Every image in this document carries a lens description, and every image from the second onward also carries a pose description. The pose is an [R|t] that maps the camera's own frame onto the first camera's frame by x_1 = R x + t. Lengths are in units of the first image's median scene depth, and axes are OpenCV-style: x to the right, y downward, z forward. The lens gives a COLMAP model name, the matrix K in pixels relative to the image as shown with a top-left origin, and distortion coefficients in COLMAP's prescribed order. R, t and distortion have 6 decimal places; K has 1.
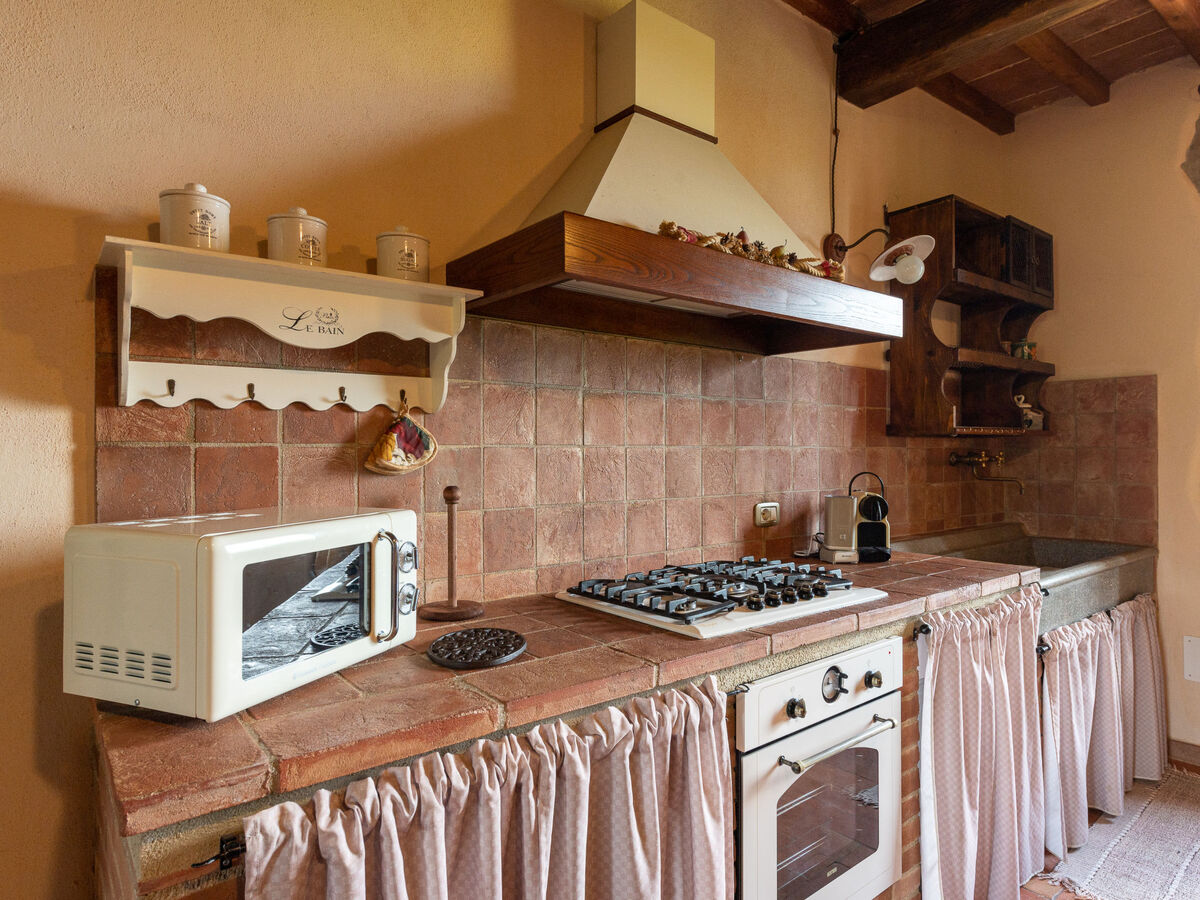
lens RADIAL K [[710.5, 0, 599.8], [0, 710.5, 448.7], [0, 0, 1]] dist [-0.001077, -0.000156]
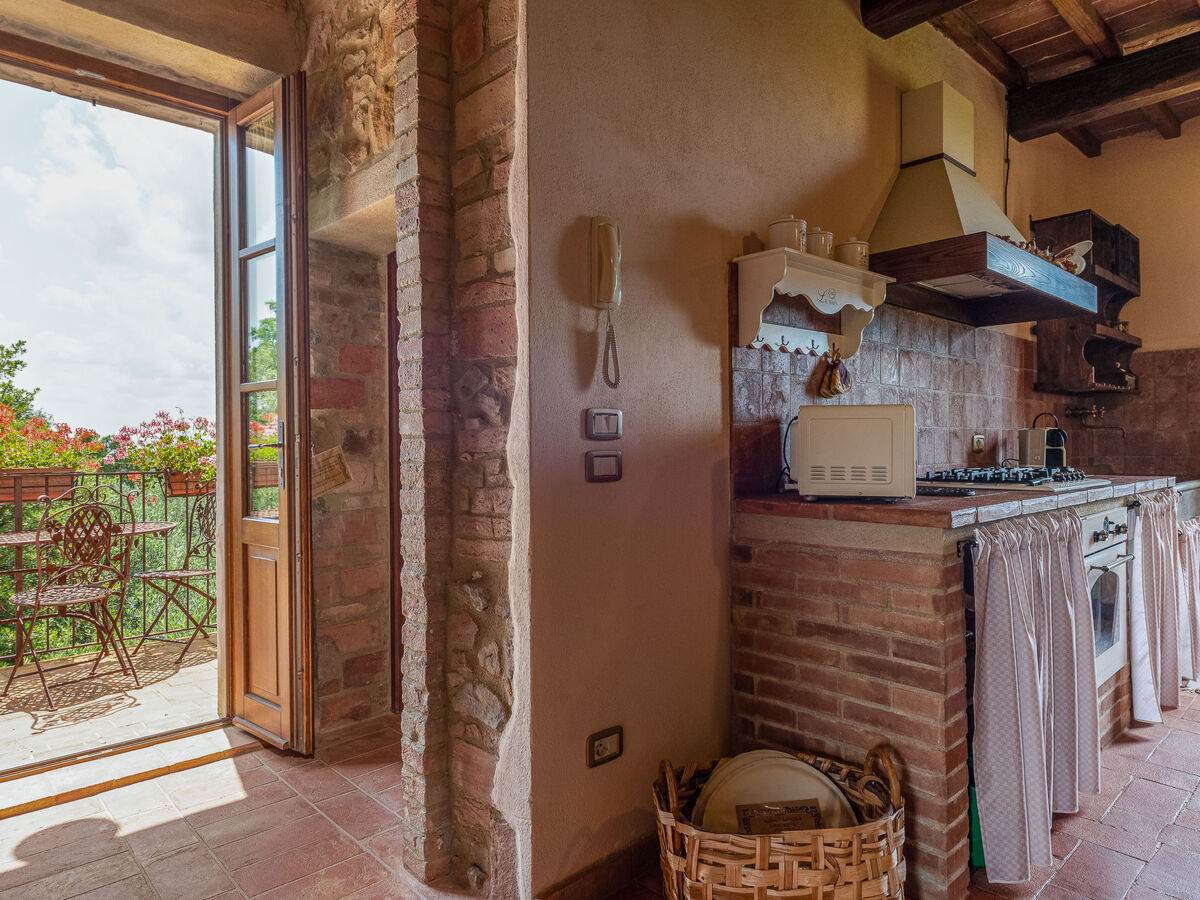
lens RADIAL K [[757.6, 0, 600.0], [0, 757.6, 445.8], [0, 0, 1]] dist [0.003563, -0.003290]
pose [[0.996251, -0.007438, 0.086190, -0.502772], [0.007348, 0.999972, 0.001358, 0.073024], [-0.086197, -0.000720, 0.996278, -0.316713]]
